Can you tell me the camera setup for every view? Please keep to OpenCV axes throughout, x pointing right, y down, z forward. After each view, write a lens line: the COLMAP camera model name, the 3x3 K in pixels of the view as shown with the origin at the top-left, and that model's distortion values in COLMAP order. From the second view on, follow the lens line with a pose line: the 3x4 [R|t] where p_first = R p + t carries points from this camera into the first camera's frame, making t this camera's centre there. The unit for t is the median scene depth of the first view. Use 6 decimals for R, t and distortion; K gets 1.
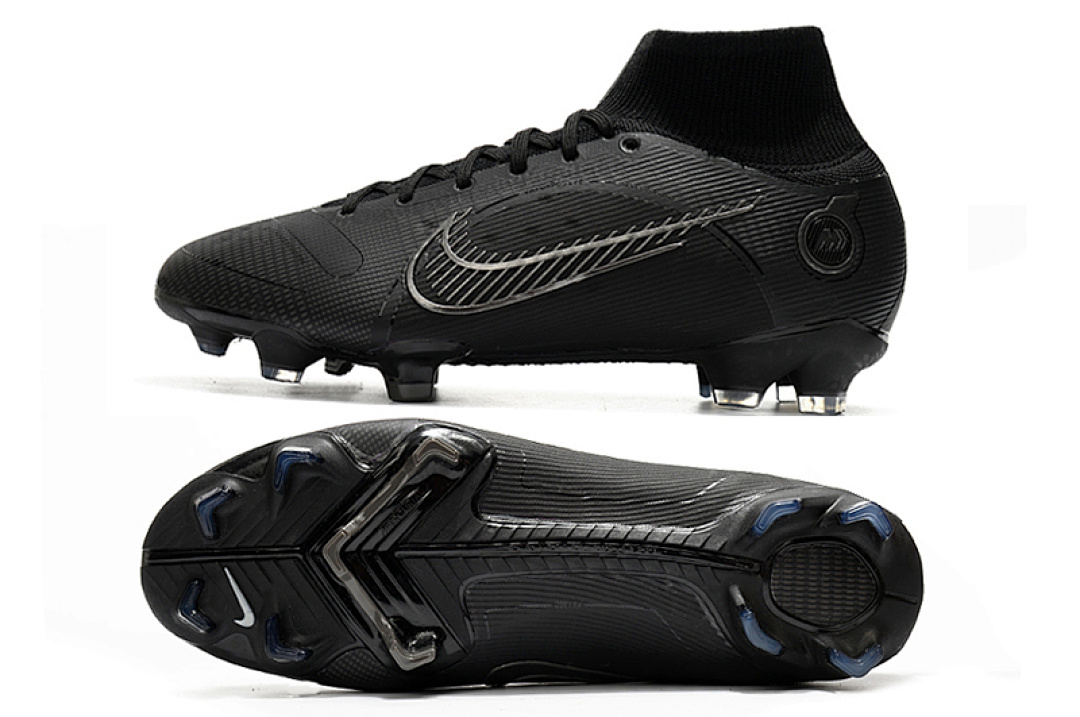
lens RADIAL K [[1086.5, 0, 540.0], [0, 1086.5, 358.5], [0, 0, 1]] dist [-0.000581, -0.003066]
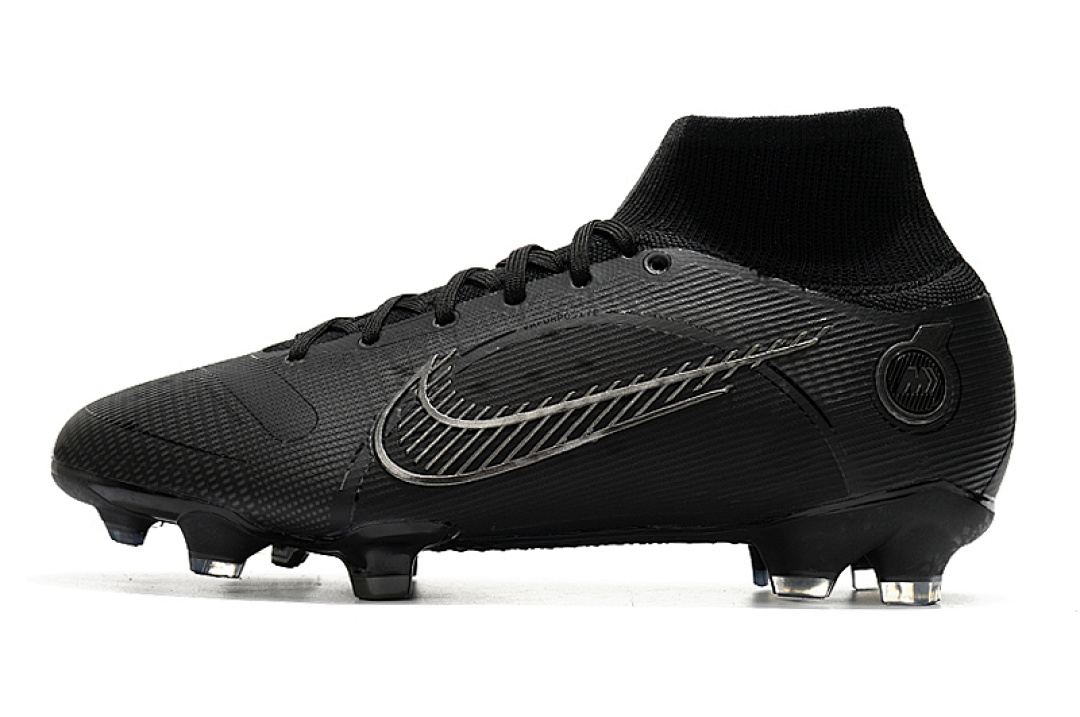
lens RADIAL K [[1086.5, 0, 540.0], [0, 1086.5, 358.5], [0, 0, 1]] dist [-0.000581, -0.003066]
pose [[0.999788, -0.020343, -0.003272, -0.000197], [0.019645, 0.989041, -0.146325, -0.016074], [0.006213, 0.146230, 0.989231, 0.221217]]
